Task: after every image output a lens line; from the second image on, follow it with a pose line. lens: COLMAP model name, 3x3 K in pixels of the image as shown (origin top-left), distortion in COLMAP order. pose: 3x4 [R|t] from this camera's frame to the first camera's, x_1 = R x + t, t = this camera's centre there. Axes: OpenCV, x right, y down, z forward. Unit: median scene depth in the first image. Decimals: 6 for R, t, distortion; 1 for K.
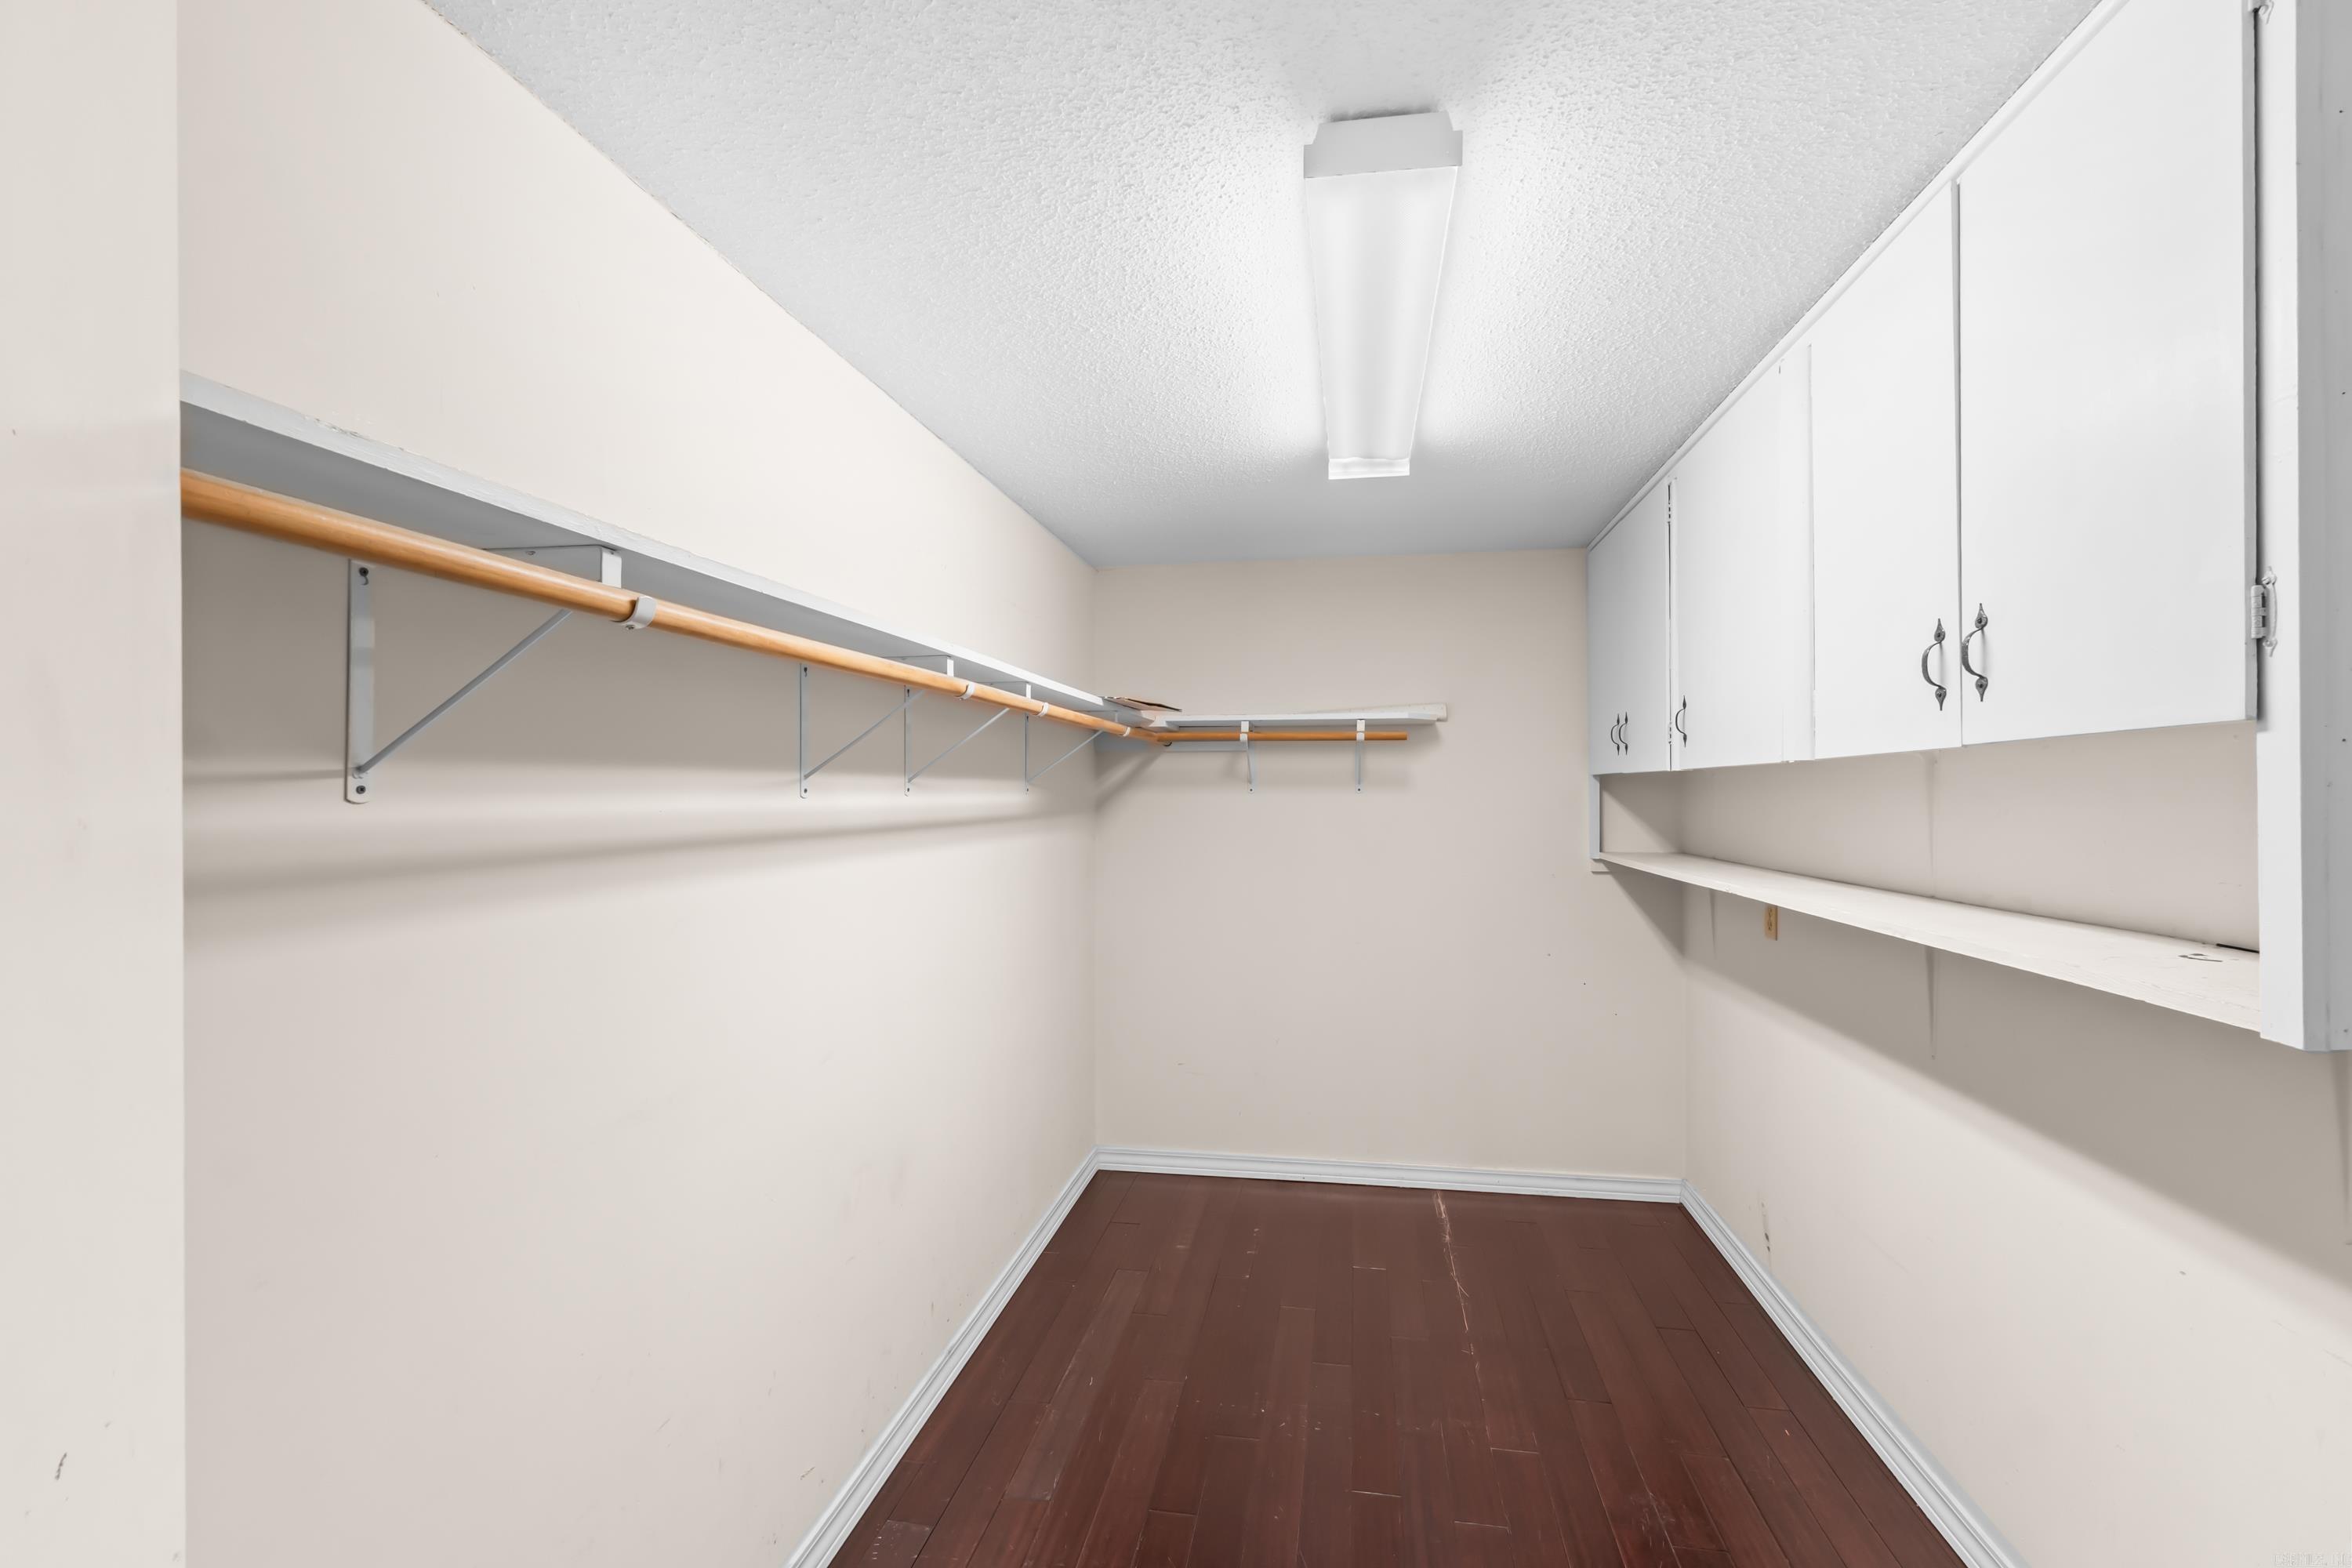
lens RADIAL K [[999.1, 0, 1190.2], [0, 999.1, 788.6], [0, 0, 1]] dist [0.008096, -0.003080]
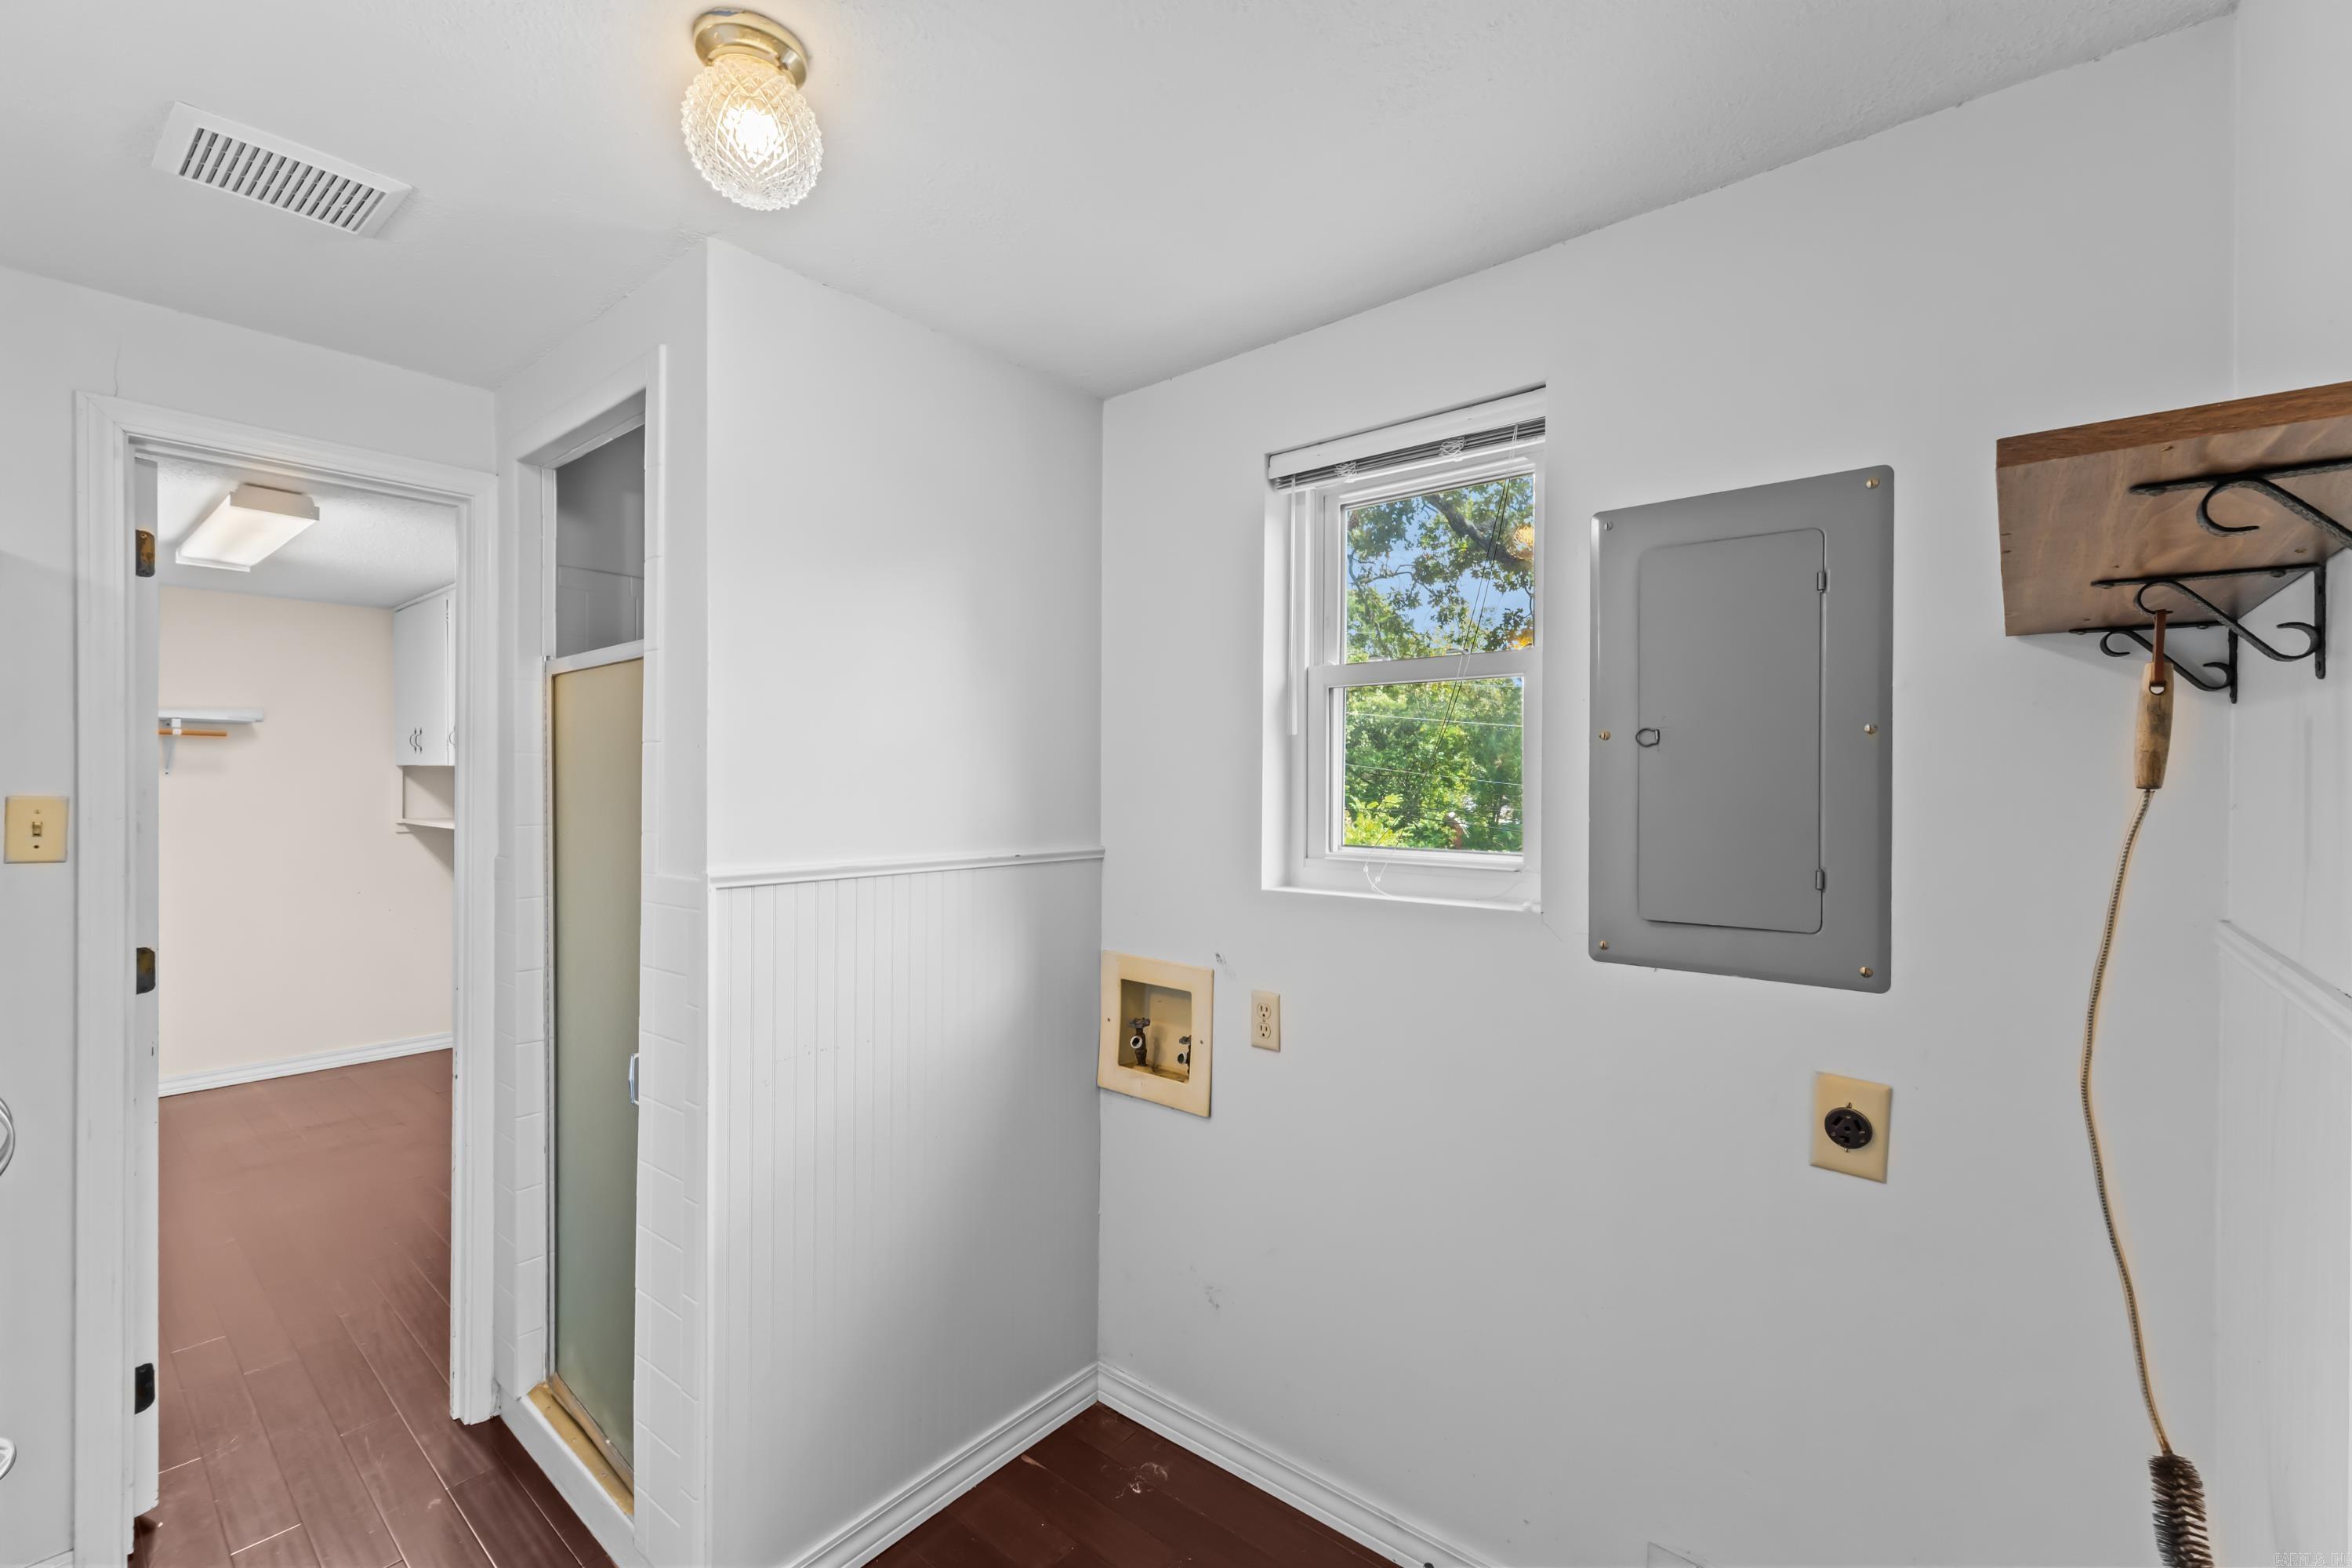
lens RADIAL K [[999.1, 0, 1194.6], [0, 999.1, 782.6], [0, 0, 1]] dist [0.008096, -0.003080]
pose [[0.508309, 0.002766, 0.861171, -0.280417], [-0.007935, 0.999967, 0.001472, -0.000057], [-0.861138, -0.007582, 0.508314, -0.784774]]
